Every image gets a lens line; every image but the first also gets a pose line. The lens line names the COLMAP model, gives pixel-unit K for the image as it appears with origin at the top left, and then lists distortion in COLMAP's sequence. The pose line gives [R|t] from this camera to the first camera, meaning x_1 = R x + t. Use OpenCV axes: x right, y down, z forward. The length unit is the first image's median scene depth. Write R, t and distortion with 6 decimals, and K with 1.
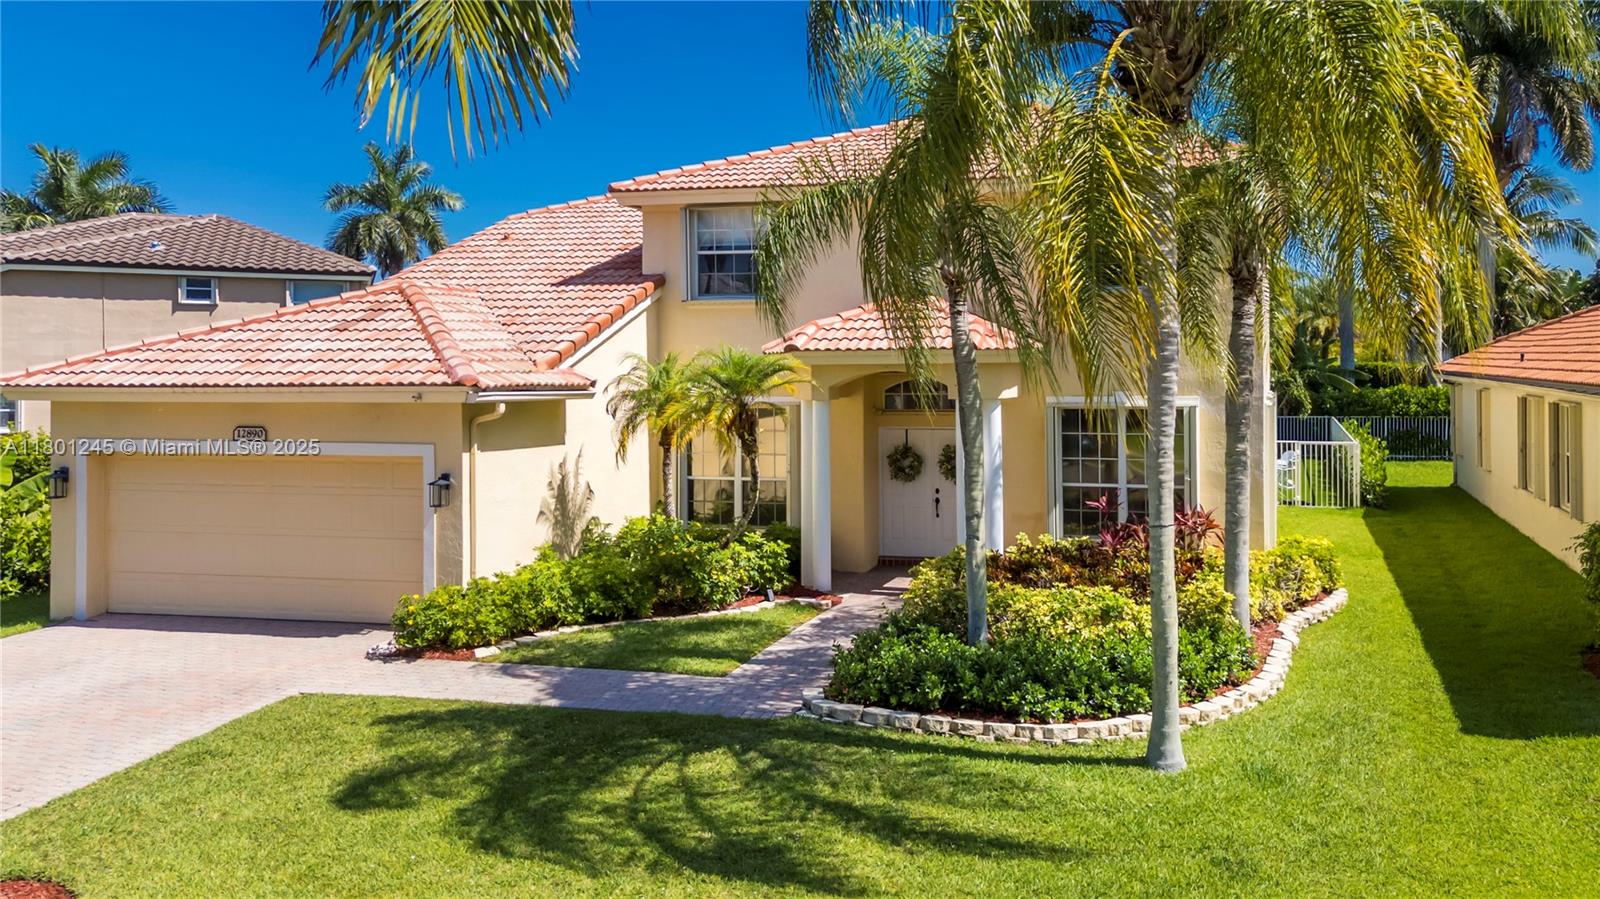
lens RADIAL K [[1213.9, 0, 928.8], [0, 1213.9, 427.8], [0, 0, 1]] dist [0.068886, -0.002687]
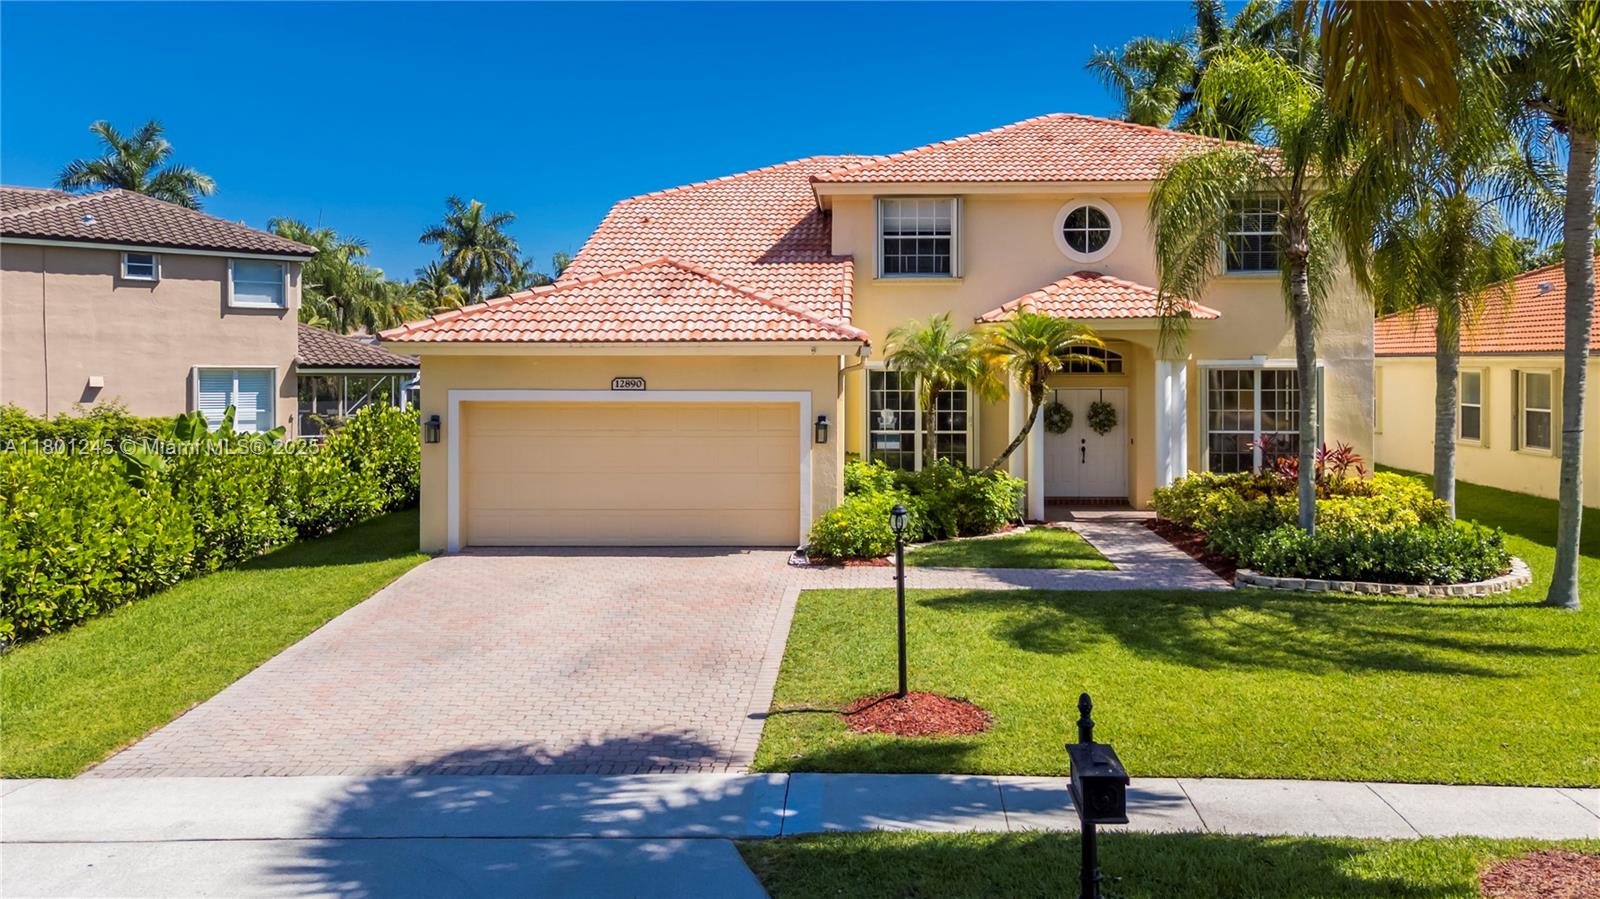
lens RADIAL K [[1196.5, 0, 778.8], [0, 1196.5, 443.5], [0, 0, 1]] dist [0.076773, -0.002708]
pose [[0.978318, -0.006684, 0.206999, -0.531353], [0.004798, 0.999942, 0.009616, 0.041463], [-0.207051, -0.008414, 0.978294, -0.097670]]
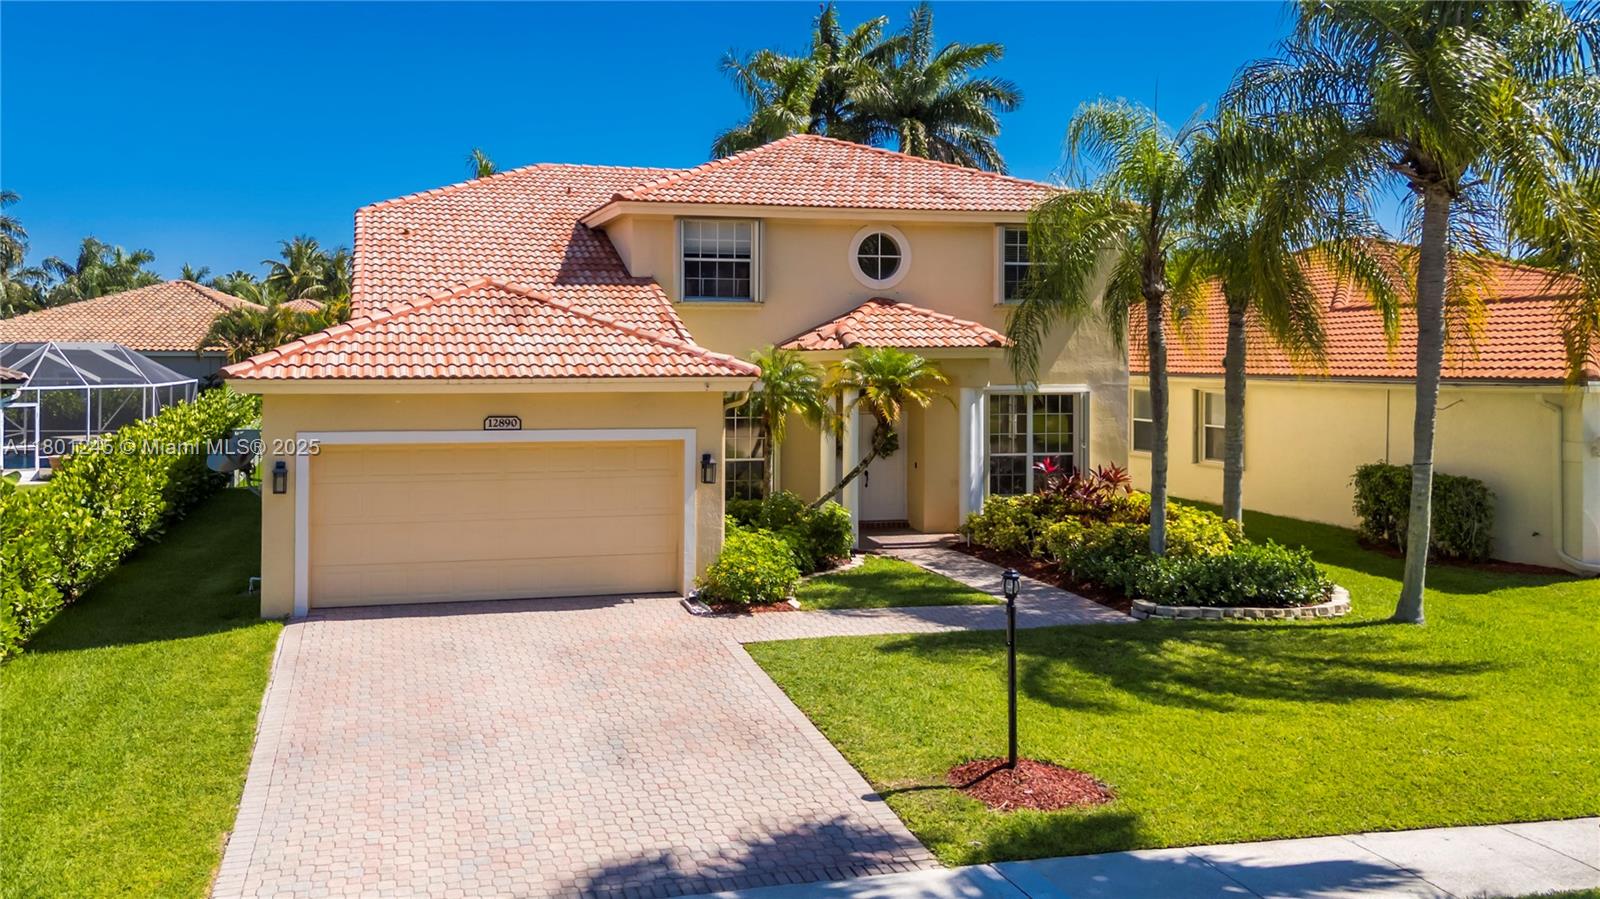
lens RADIAL K [[1244.5, 0, 593.4], [0, 1244.5, 440.1], [0, 0, 1]] dist [0.079386, 0.002297]
pose [[0.893380, -0.022618, 0.448732, -0.789356], [0.019094, 0.999741, 0.012377, 0.006365], [-0.448896, -0.002489, 0.893581, 0.017086]]
